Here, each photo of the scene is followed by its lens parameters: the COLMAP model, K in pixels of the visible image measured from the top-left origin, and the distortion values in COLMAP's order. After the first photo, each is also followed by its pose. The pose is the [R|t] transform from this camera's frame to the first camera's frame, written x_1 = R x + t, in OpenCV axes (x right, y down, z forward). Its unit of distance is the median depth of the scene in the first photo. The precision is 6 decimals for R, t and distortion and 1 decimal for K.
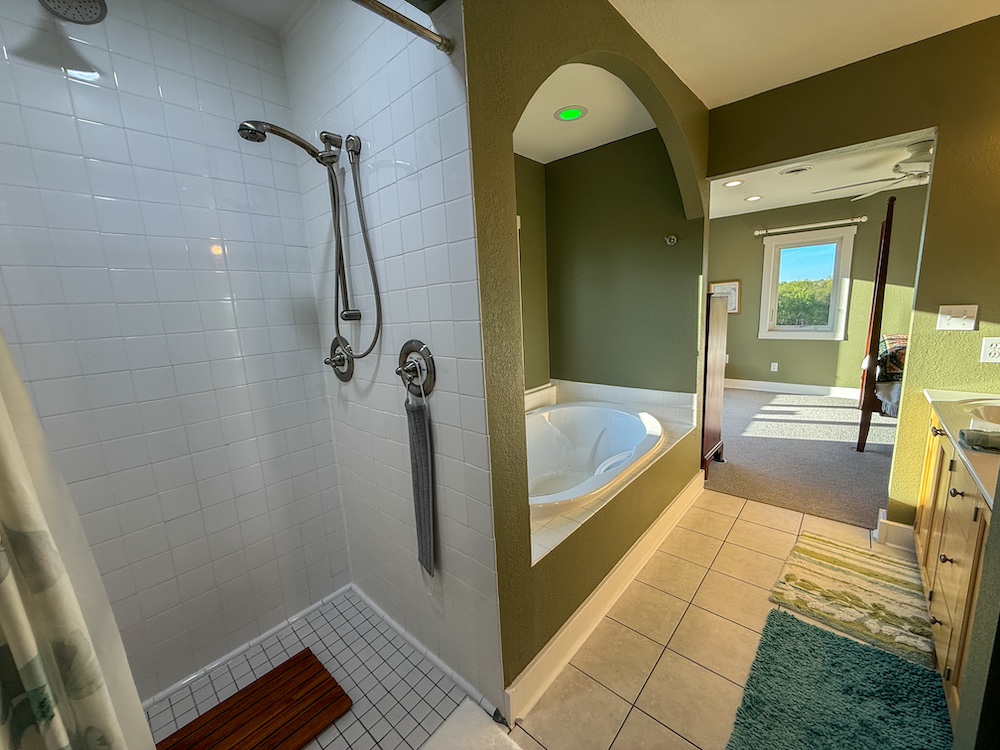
lens RADIAL K [[399.2, 0, 496.8], [0, 399.2, 375.8], [0, 0, 1]] dist [0.000489, -0.000051]
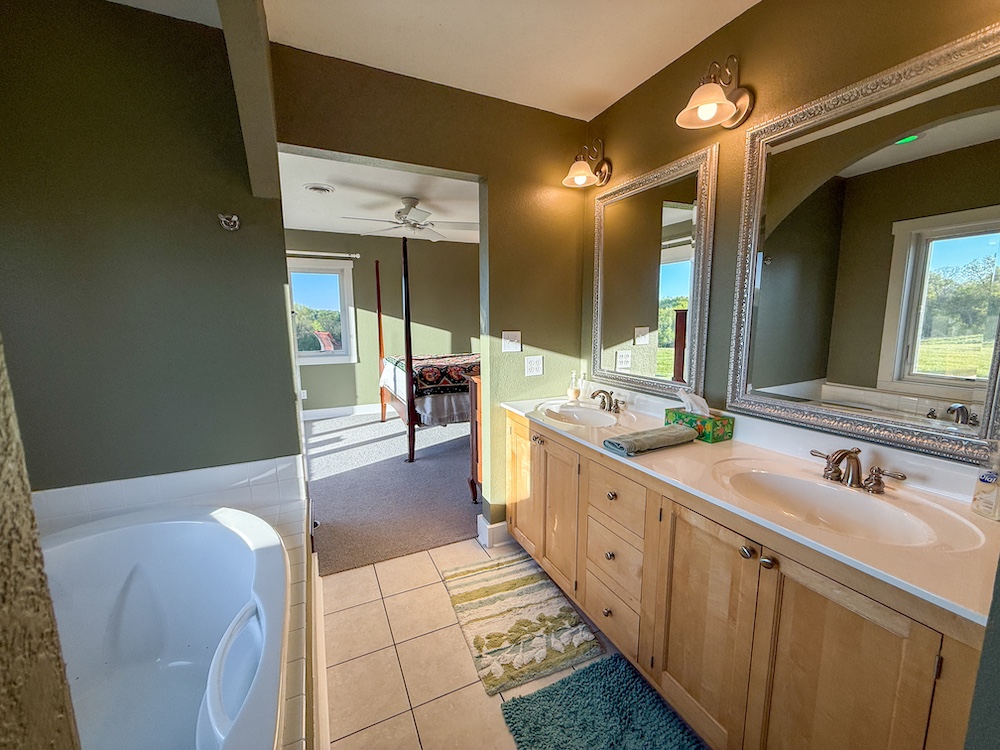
lens RADIAL K [[399.2, 0, 496.8], [0, 399.2, 375.8], [0, 0, 1]] dist [0.000489, -0.000051]
pose [[0.391198, -0.089563, 0.915938, 0.009414], [0.147260, 0.988521, 0.033765, -0.060391], [-0.908448, 0.121672, 0.399897, 0.379405]]
